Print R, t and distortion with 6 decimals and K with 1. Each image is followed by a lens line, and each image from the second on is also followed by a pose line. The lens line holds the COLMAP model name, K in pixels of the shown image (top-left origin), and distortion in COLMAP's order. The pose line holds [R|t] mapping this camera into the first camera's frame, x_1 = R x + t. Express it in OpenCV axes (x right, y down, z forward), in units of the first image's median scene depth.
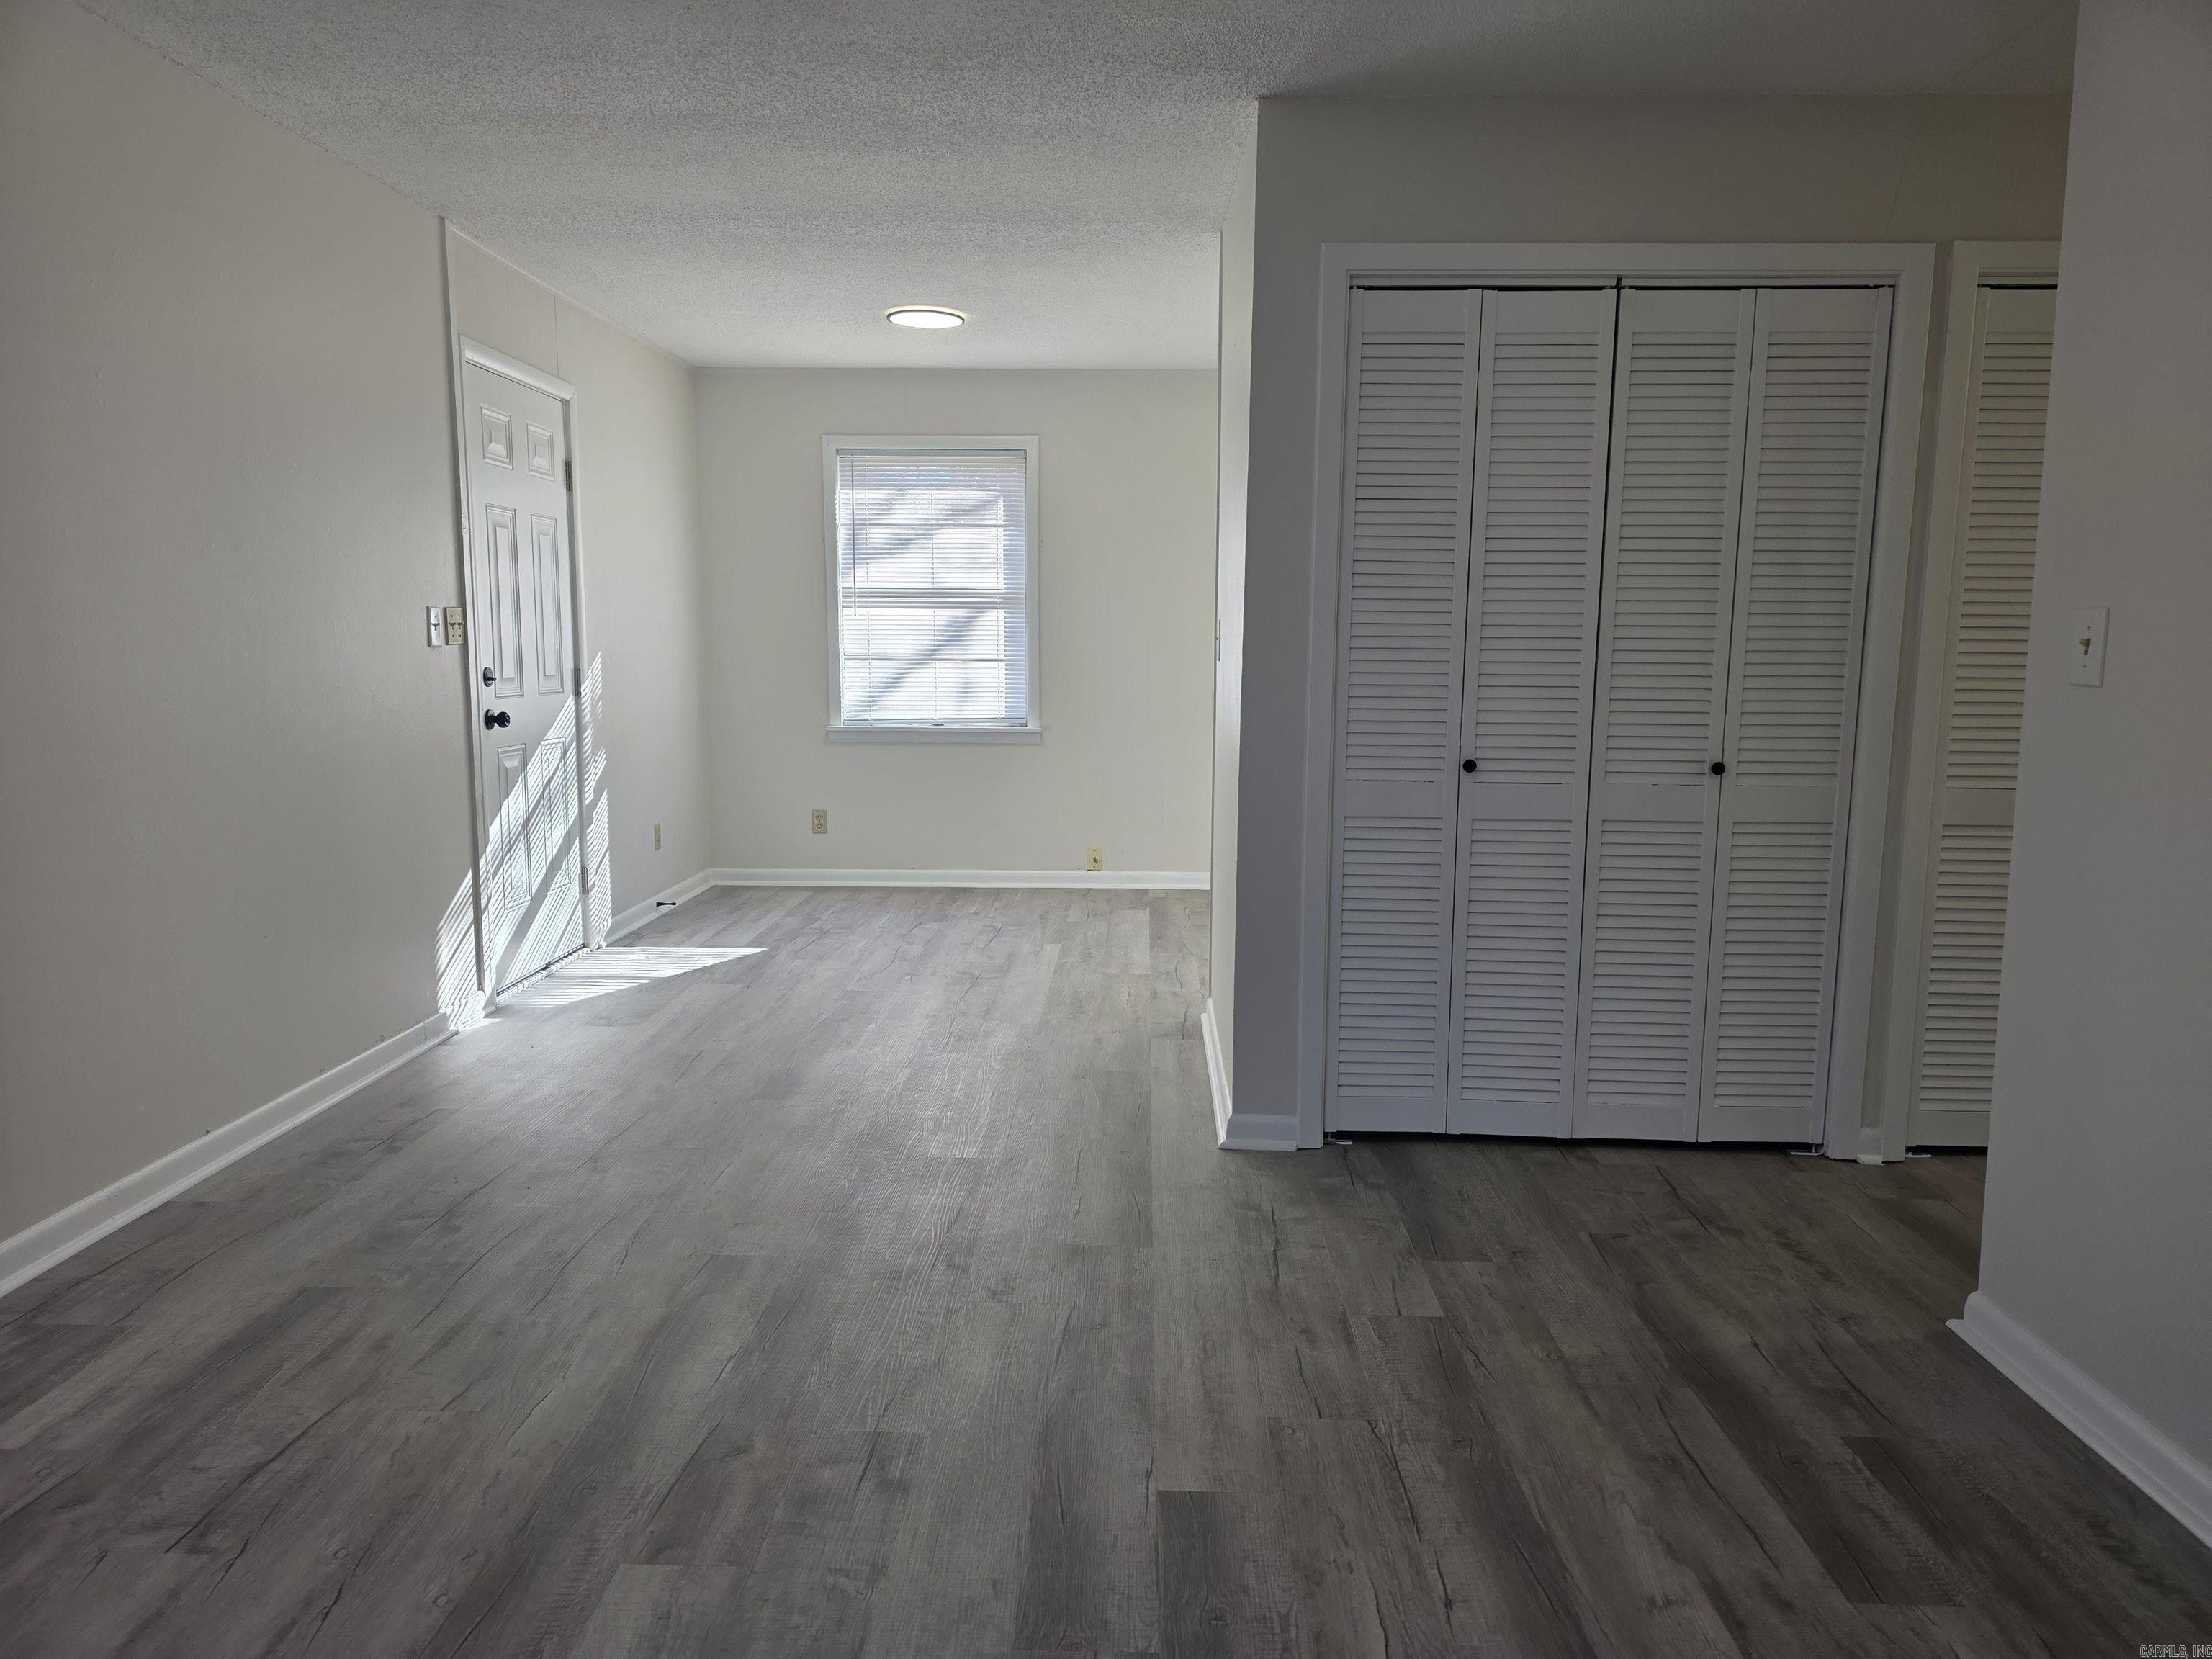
lens RADIAL K [[1516.2, 0, 1104.0], [0, 1516.2, 831.6], [0, 0, 1]] dist [0.034565, -0.026588]
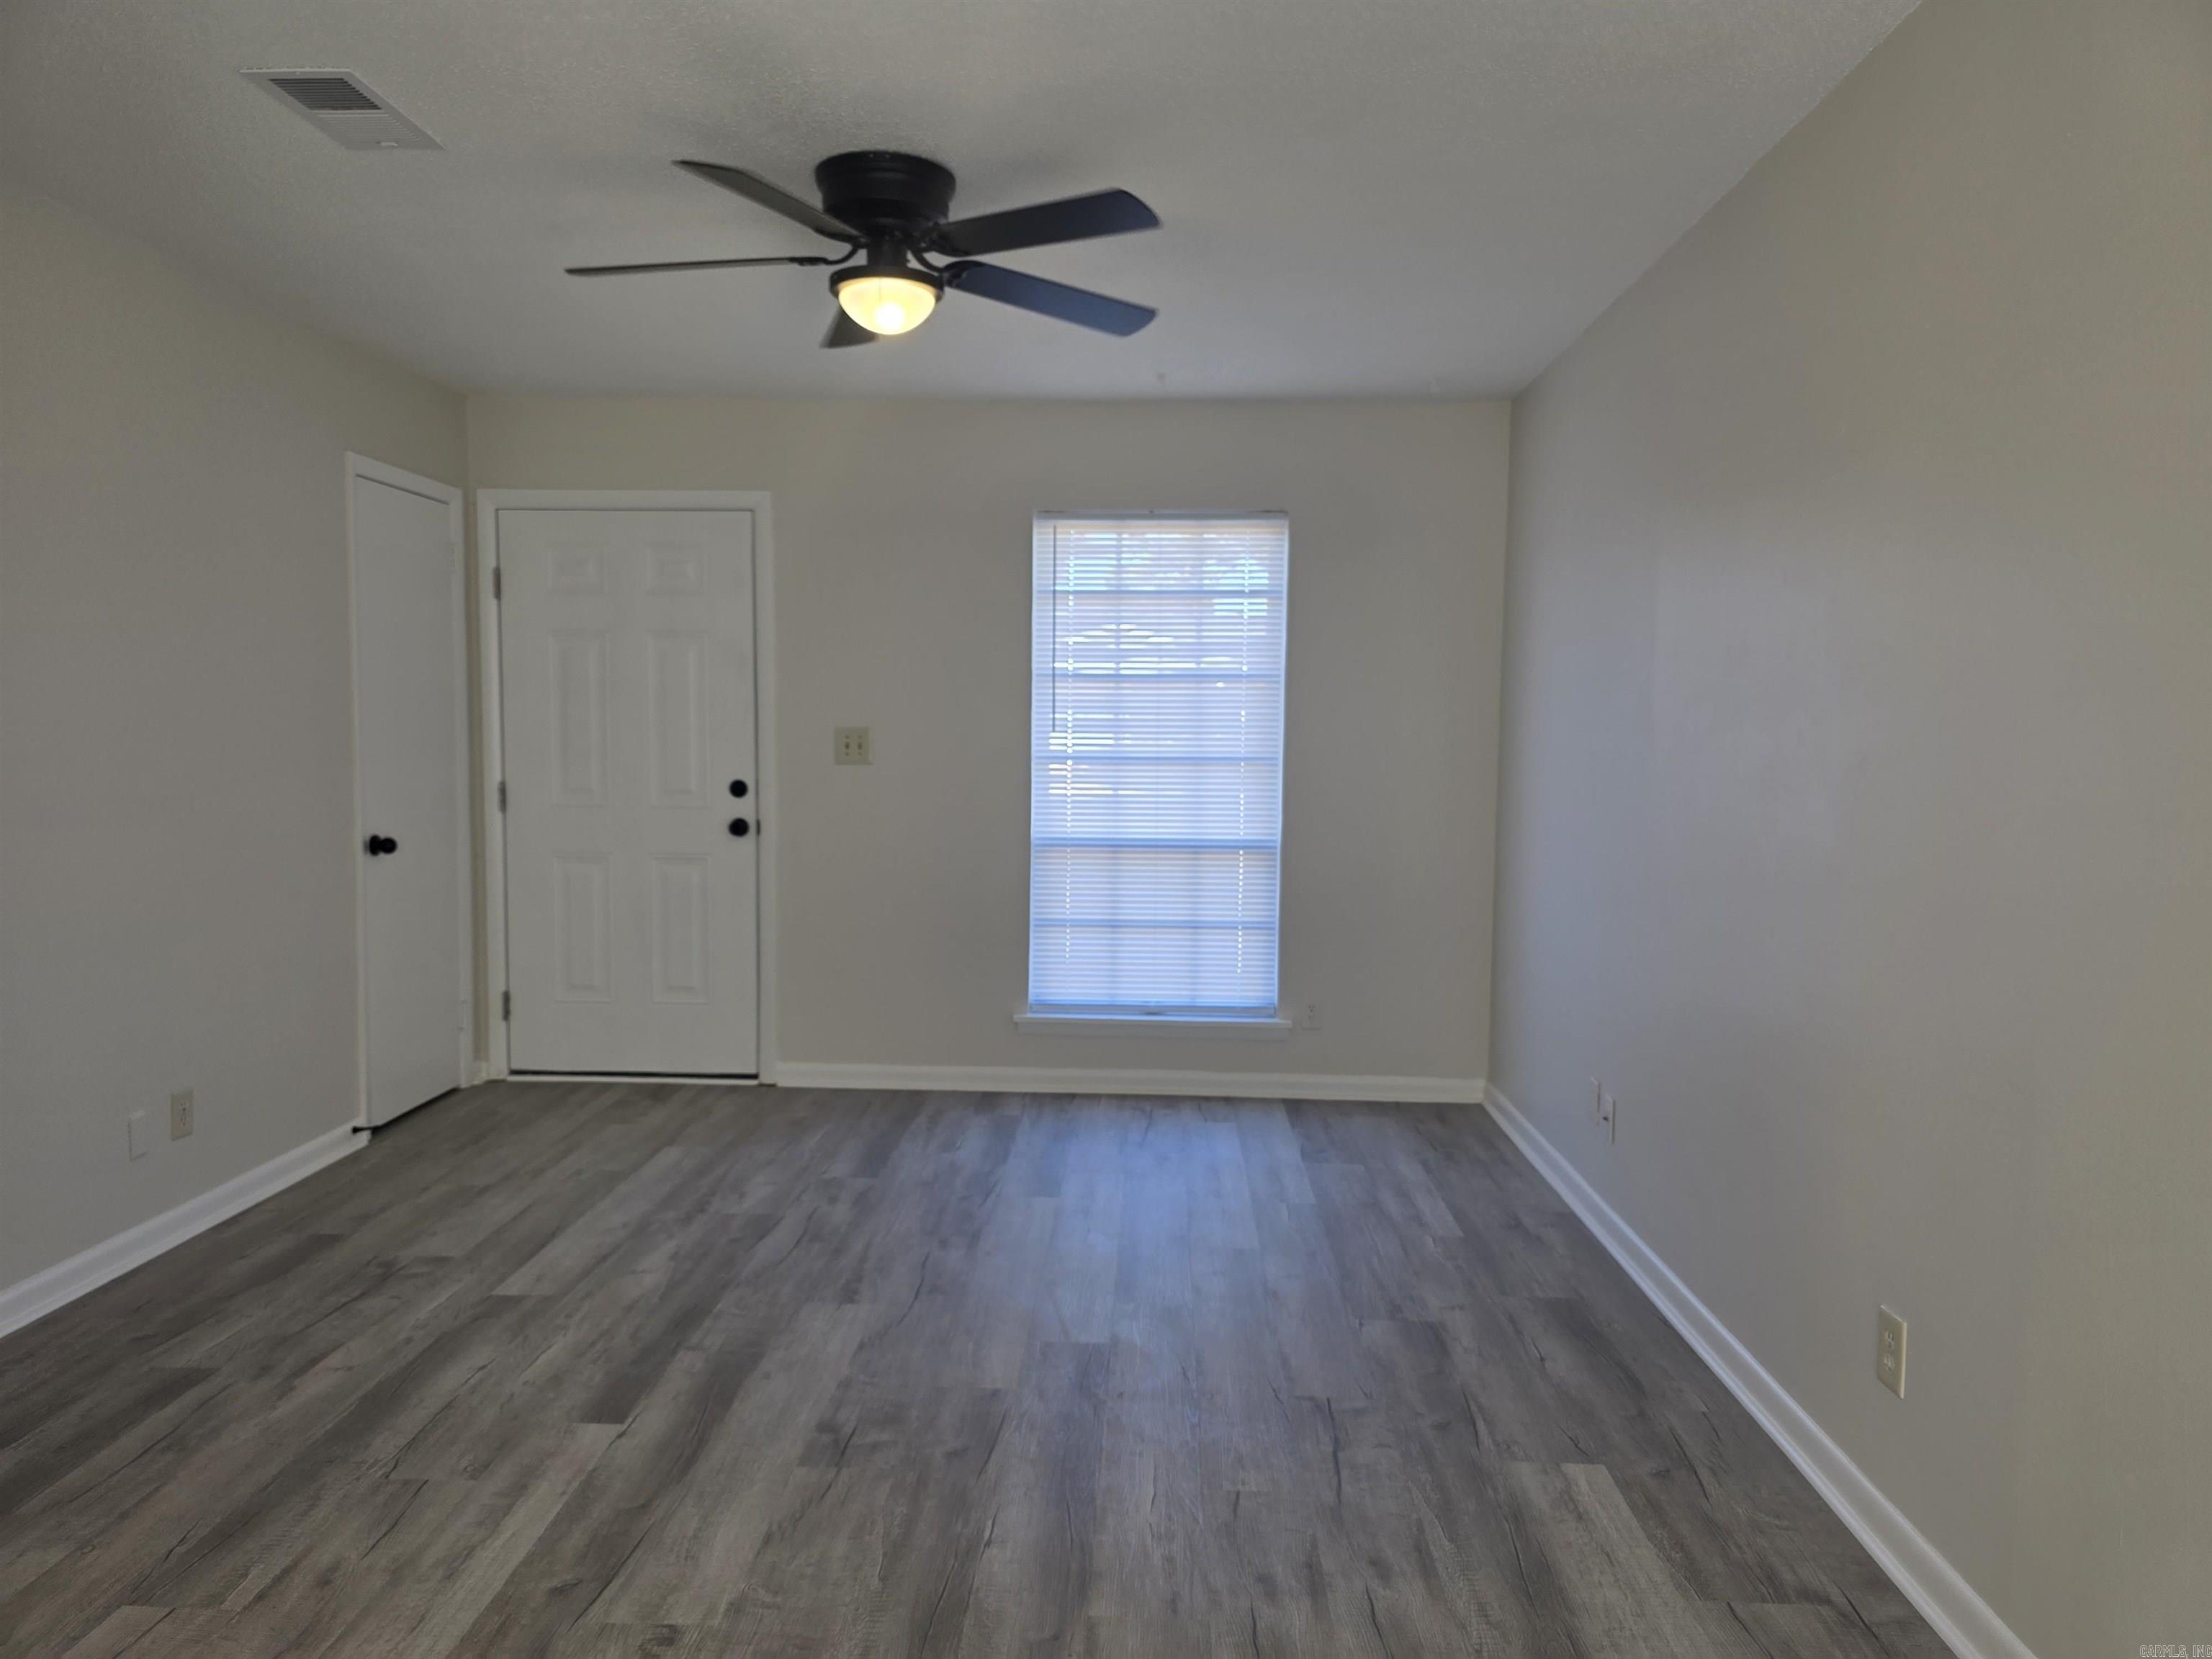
lens RADIAL K [[1516.2, 0, 1105.2], [0, 1516.2, 830.7], [0, 0, 1]] dist [0.034565, -0.026588]
pose [[-0.999802, -0.018887, 0.006210, -0.344077], [-0.017351, 0.981392, 0.191232, -0.290761], [-0.009706, 0.191086, -0.981525, 2.012466]]
